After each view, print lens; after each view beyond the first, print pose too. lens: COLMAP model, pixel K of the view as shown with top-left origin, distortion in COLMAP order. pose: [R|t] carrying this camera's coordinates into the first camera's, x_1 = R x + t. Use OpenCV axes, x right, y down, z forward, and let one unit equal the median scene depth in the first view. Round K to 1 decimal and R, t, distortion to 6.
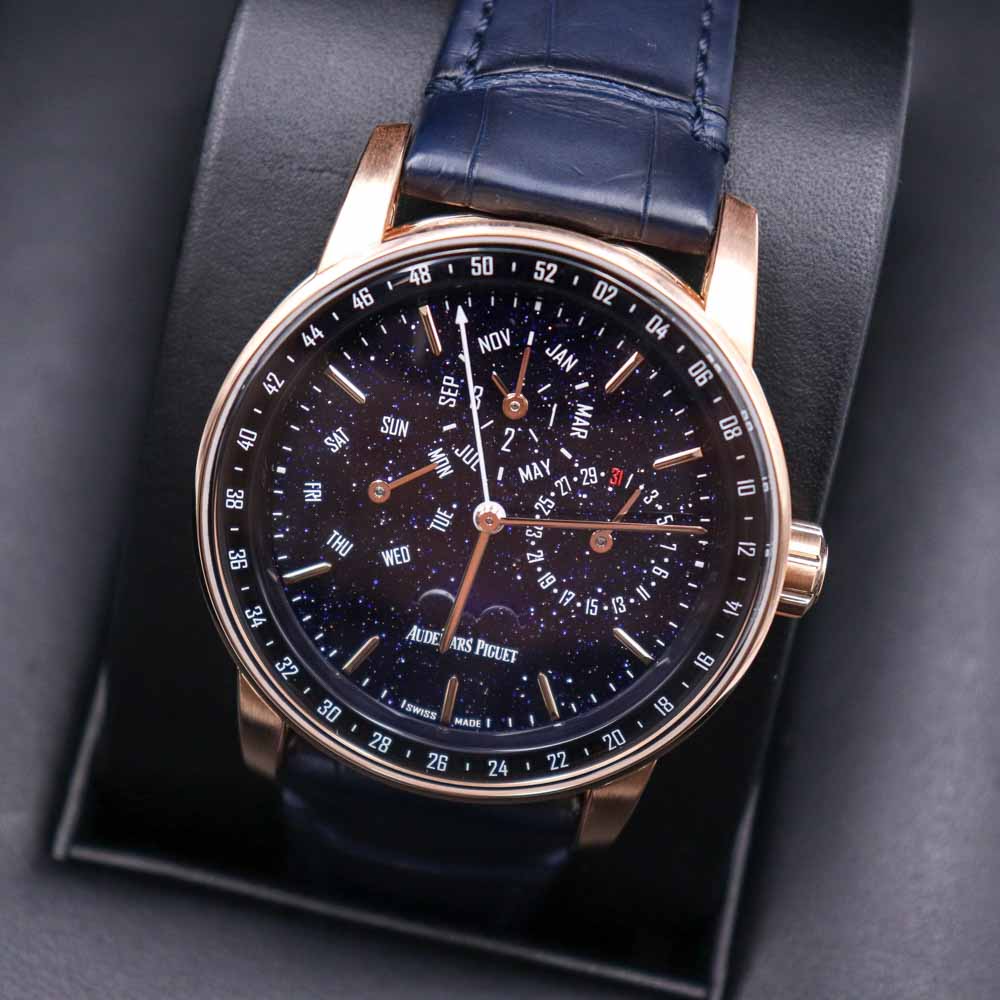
lens RADIAL K [[2611.9, 0, 487.1], [0, 2611.9, 529.2], [0, 0, 1]] dist [0.008768, 0.000000]
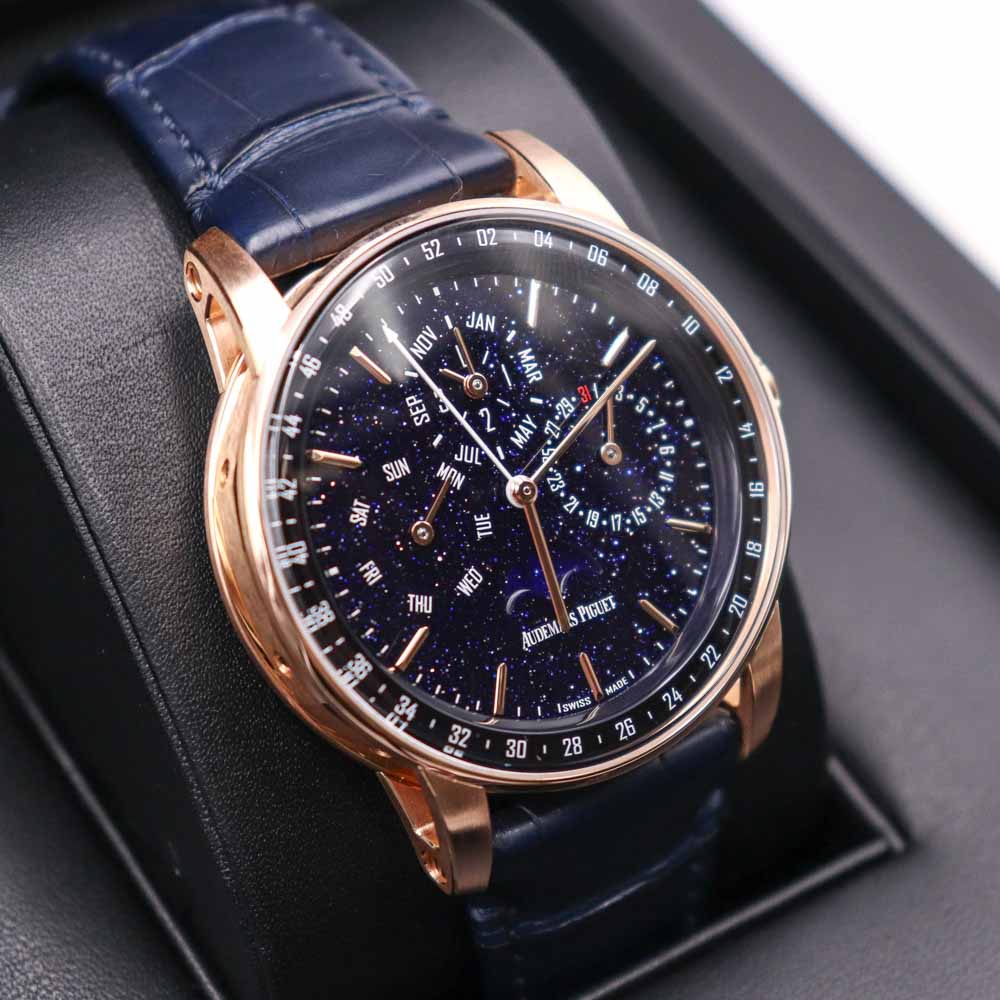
lens RADIAL K [[2613.2, 0, 502.6], [0, 2613.2, 503.0], [0, 0, 1]] dist [0.134401, 0.000000]
pose [[0.713319, -0.532971, 0.455103, -0.457993], [0.627583, 0.774803, -0.076288, 0.070180], [-0.311956, 0.340032, 0.887165, 0.117735]]
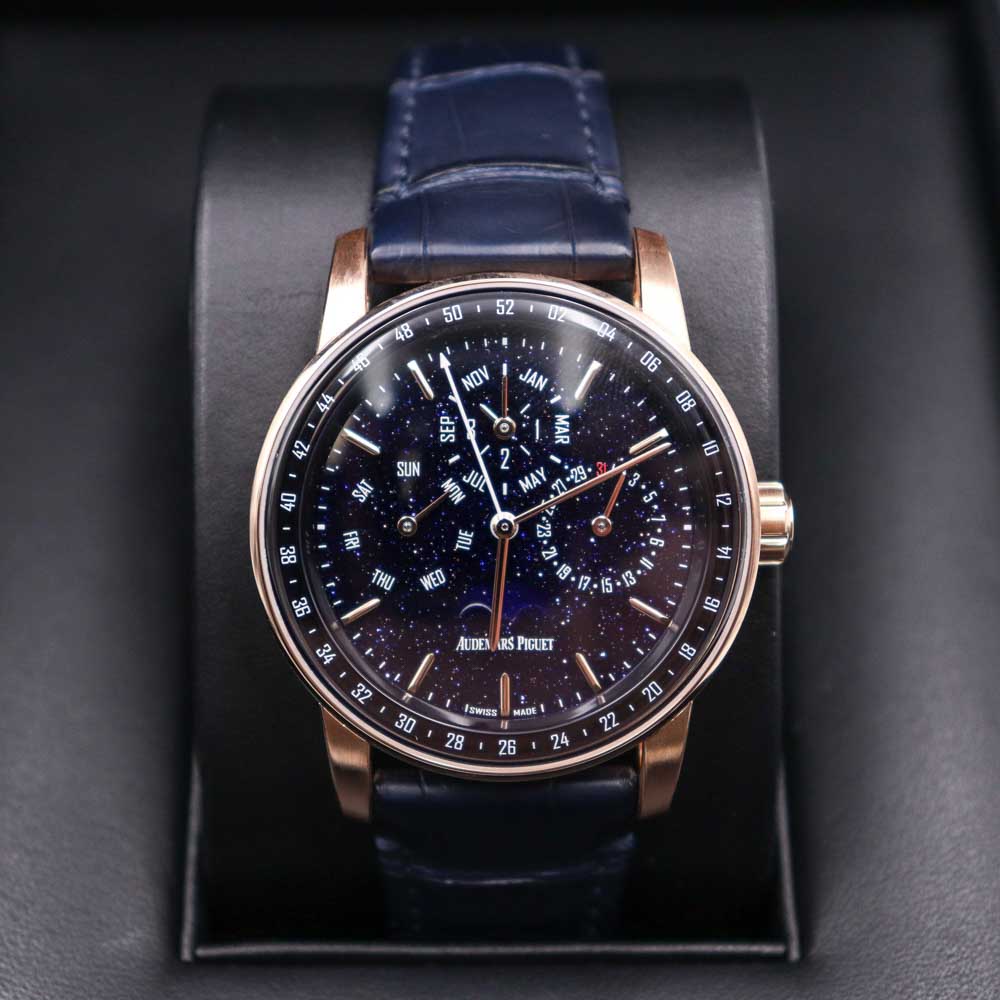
lens RADIAL K [[2613.2, 0, 505.7], [0, 2613.2, 506.5], [0, 0, 1]] dist [0.134401, 0.000000]
pose [[0.974023, -0.214291, 0.073198, -0.081950], [0.225206, 0.950481, -0.214170, 0.237014], [-0.023678, 0.225091, 0.974050, -0.142709]]
